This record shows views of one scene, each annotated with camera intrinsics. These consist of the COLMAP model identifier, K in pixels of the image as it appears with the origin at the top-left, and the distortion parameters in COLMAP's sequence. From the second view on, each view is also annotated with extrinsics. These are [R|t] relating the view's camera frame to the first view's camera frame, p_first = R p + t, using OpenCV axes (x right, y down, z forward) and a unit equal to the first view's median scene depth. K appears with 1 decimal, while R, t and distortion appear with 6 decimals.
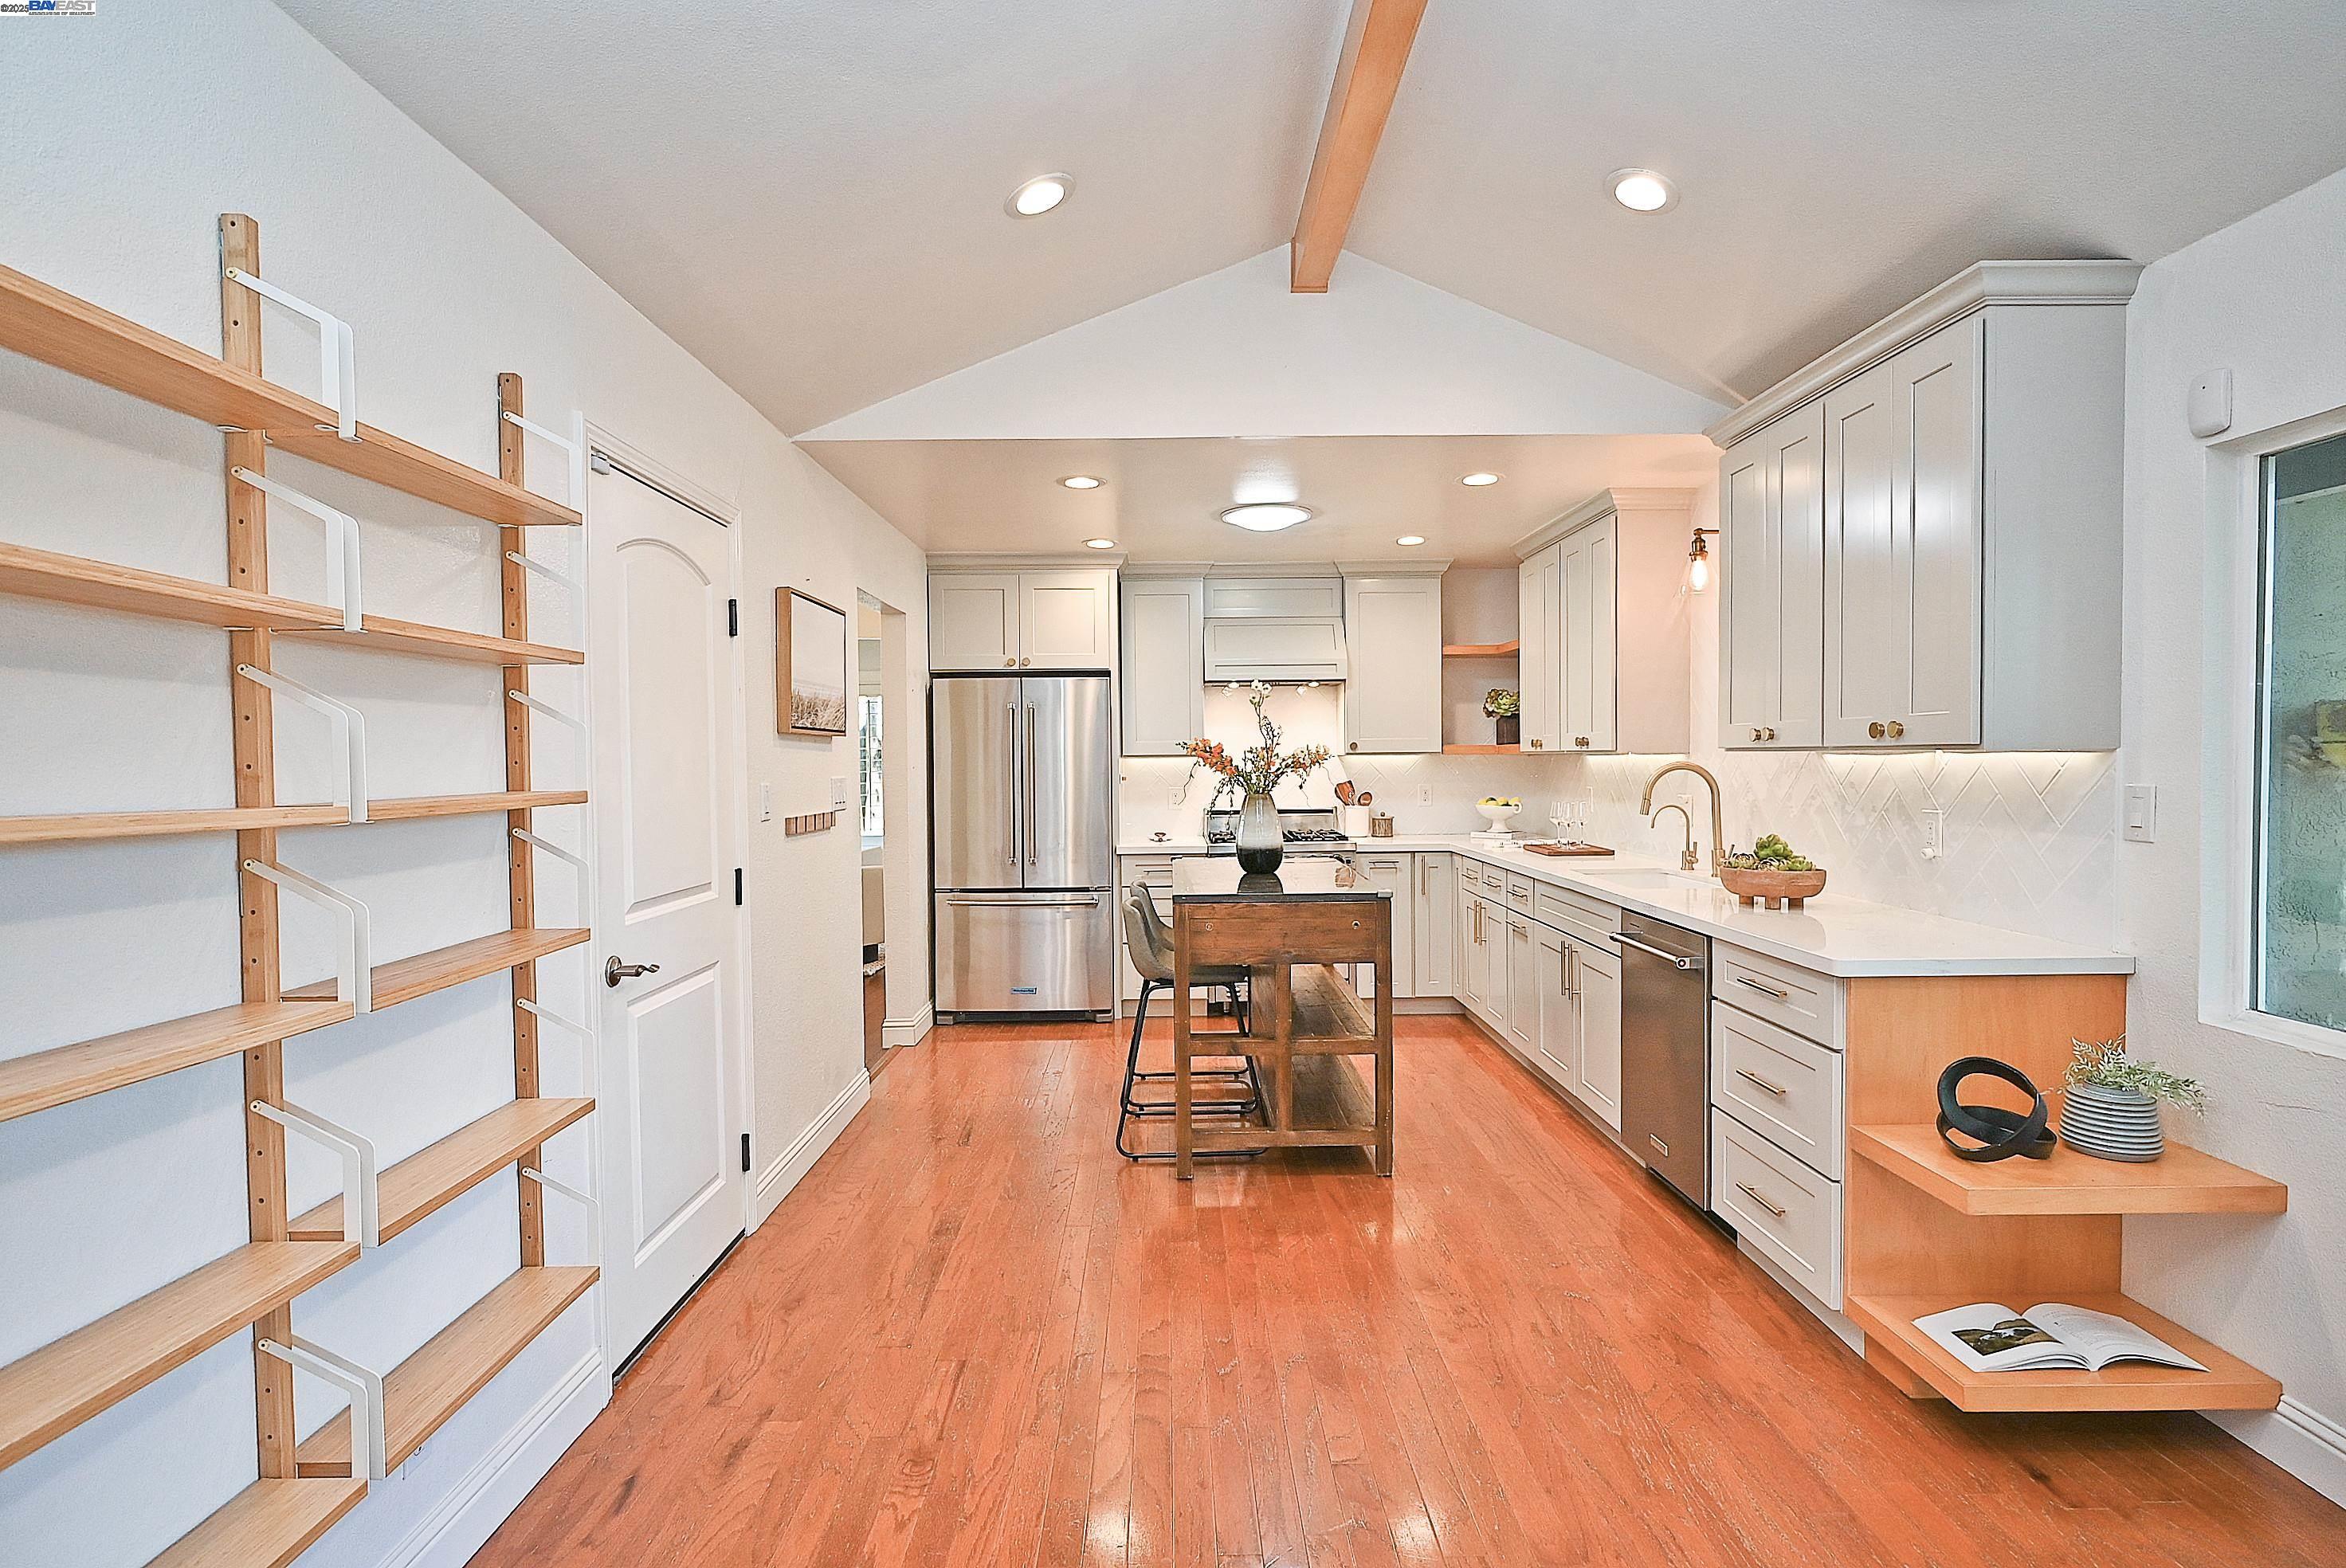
lens RADIAL K [[1167.0, 0, 1169.5], [0, 1167.0, 786.3], [0, 0, 1]] dist [-0.001252, 0.000399]
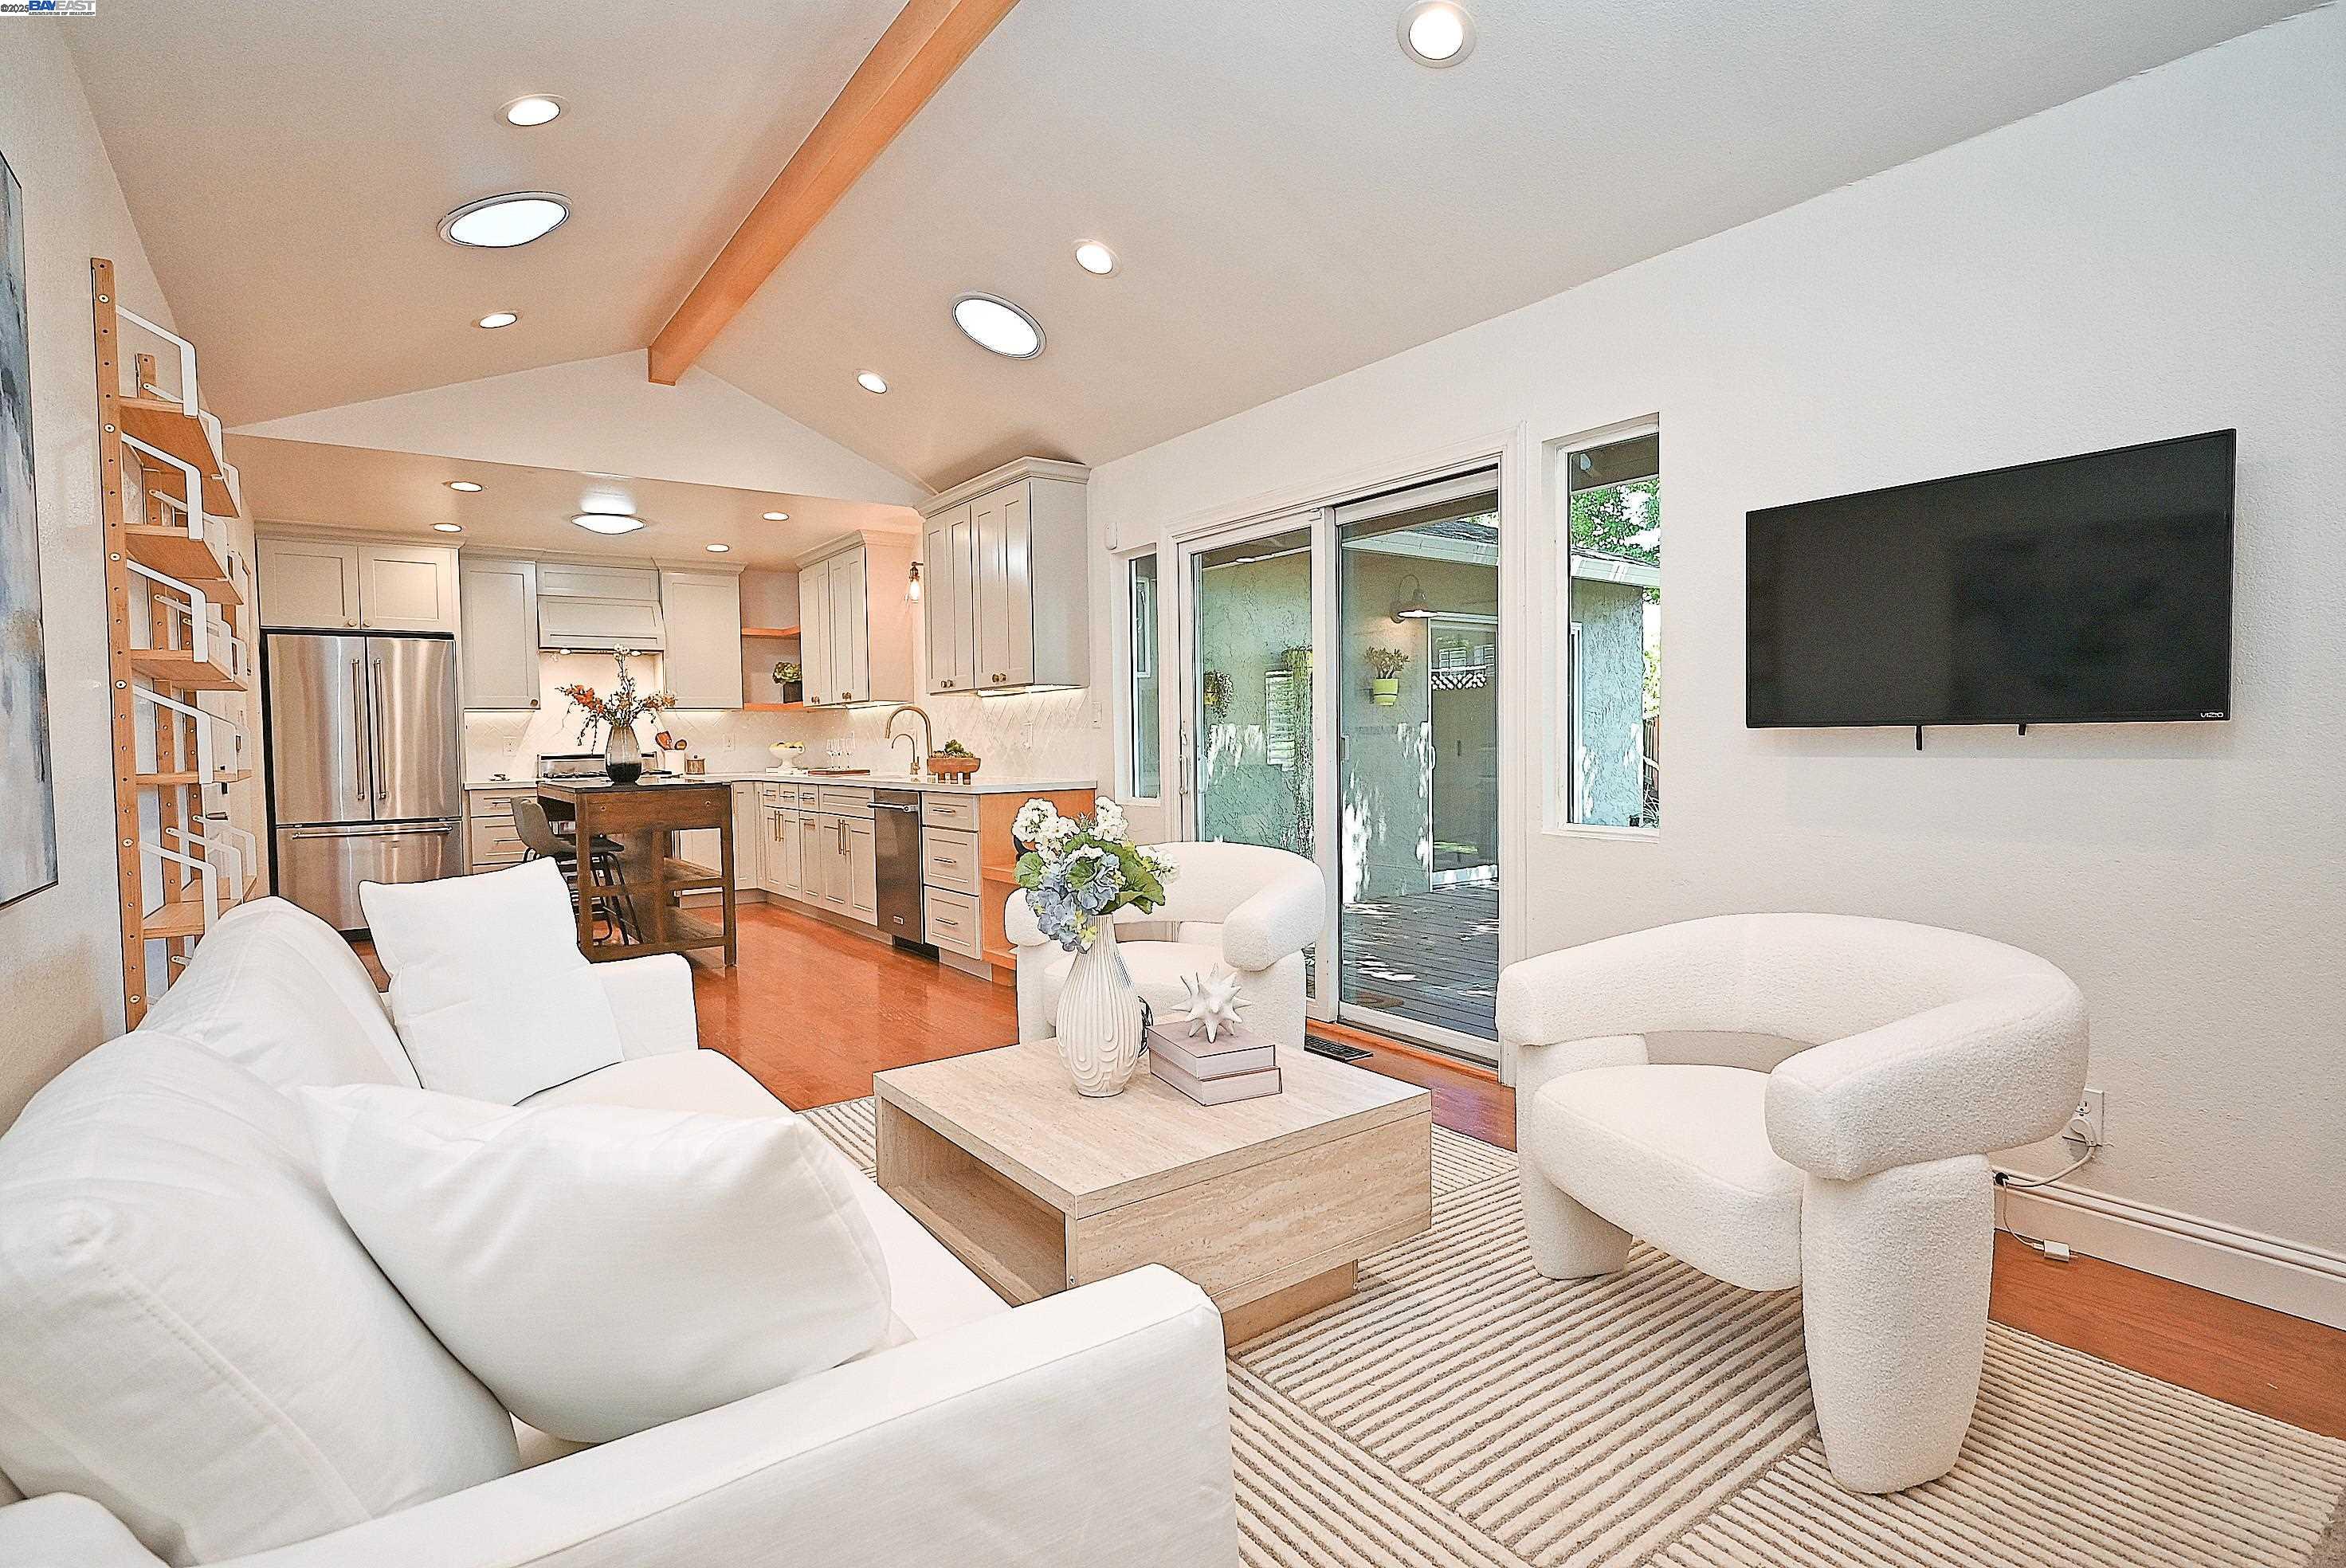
lens RADIAL K [[1167.0, 0, 1169.5], [0, 1167.0, 786.3], [0, 0, 1]] dist [-0.001252, 0.000399]
pose [[0.816760, -0.026992, 0.576346, -0.185434], [0.024385, 0.999627, 0.012258, 0.074435], [-0.576462, 0.004043, 0.817114, -0.491151]]
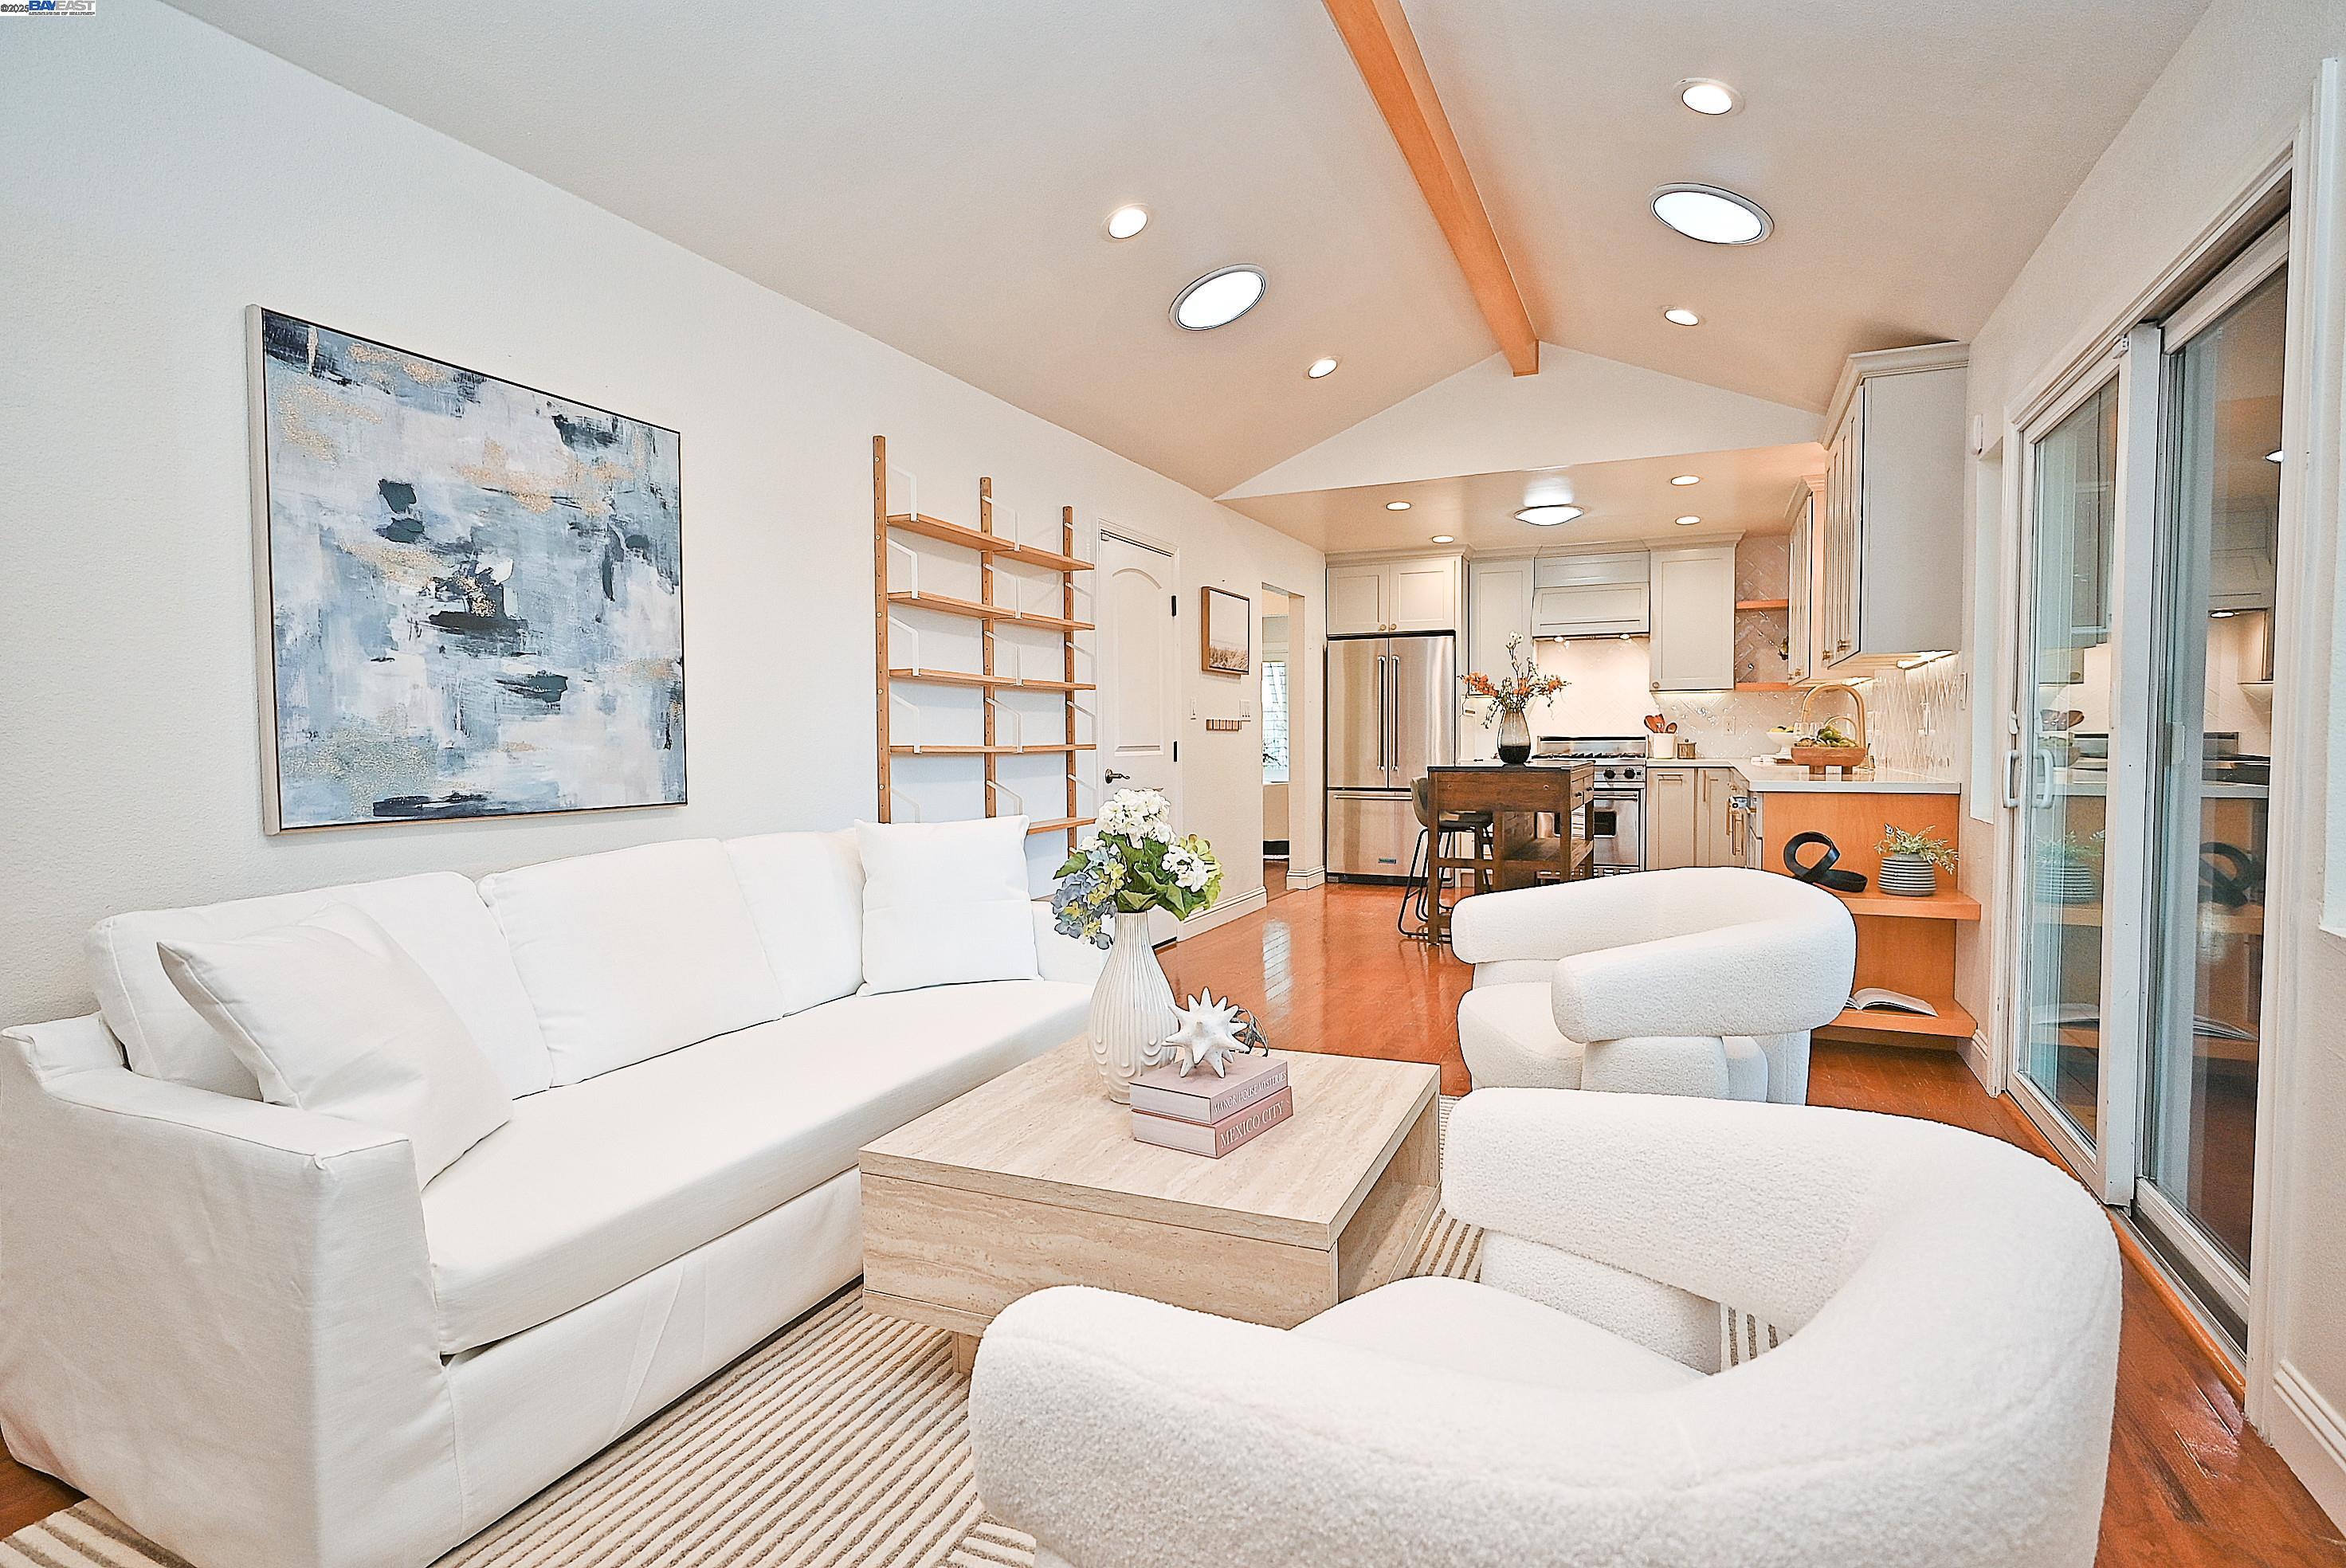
lens RADIAL K [[1167.0, 0, 1169.5], [0, 1167.0, 786.3], [0, 0, 1]] dist [-0.001252, 0.000399]
pose [[0.907054, 0.020998, -0.420491, 0.288502], [-0.012563, 0.999661, 0.022819, 0.071449], [0.420827, -0.015416, 0.907010, -0.490719]]
